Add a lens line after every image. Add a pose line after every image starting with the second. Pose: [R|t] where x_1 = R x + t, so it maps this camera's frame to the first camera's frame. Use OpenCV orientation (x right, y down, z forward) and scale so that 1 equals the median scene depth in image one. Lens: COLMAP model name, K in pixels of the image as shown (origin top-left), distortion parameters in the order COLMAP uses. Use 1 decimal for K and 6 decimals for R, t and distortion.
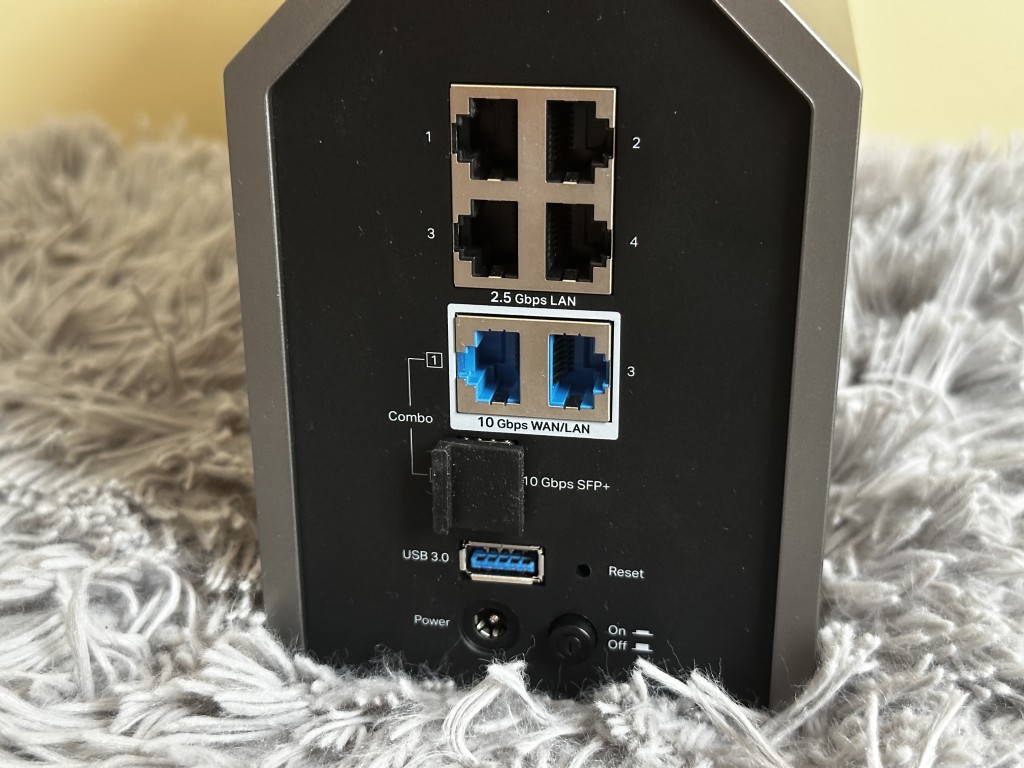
lens RADIAL K [[1398.1, 0, 512.1], [0, 1398.1, 391.6], [0, 0, 1]] dist [0.251517, 0.000000]
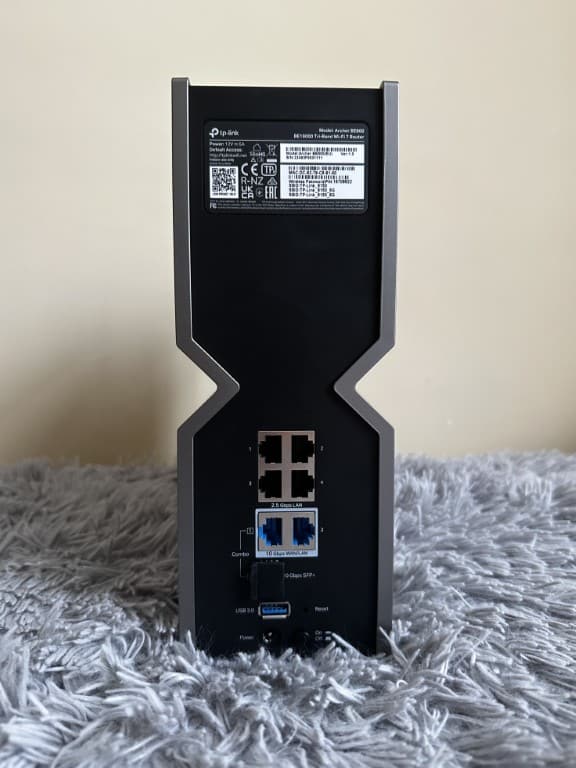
lens RADIAL K [[576.3, 0, 268.8], [0, 576.3, 384.3], [0, 0, 1]] dist [-0.045391, -0.007764]
pose [[0.975506, -0.012699, 0.219605, -0.252323], [0.080384, 0.949866, -0.302148, 0.045040], [-0.204759, 0.312400, 0.927621, -0.117338]]
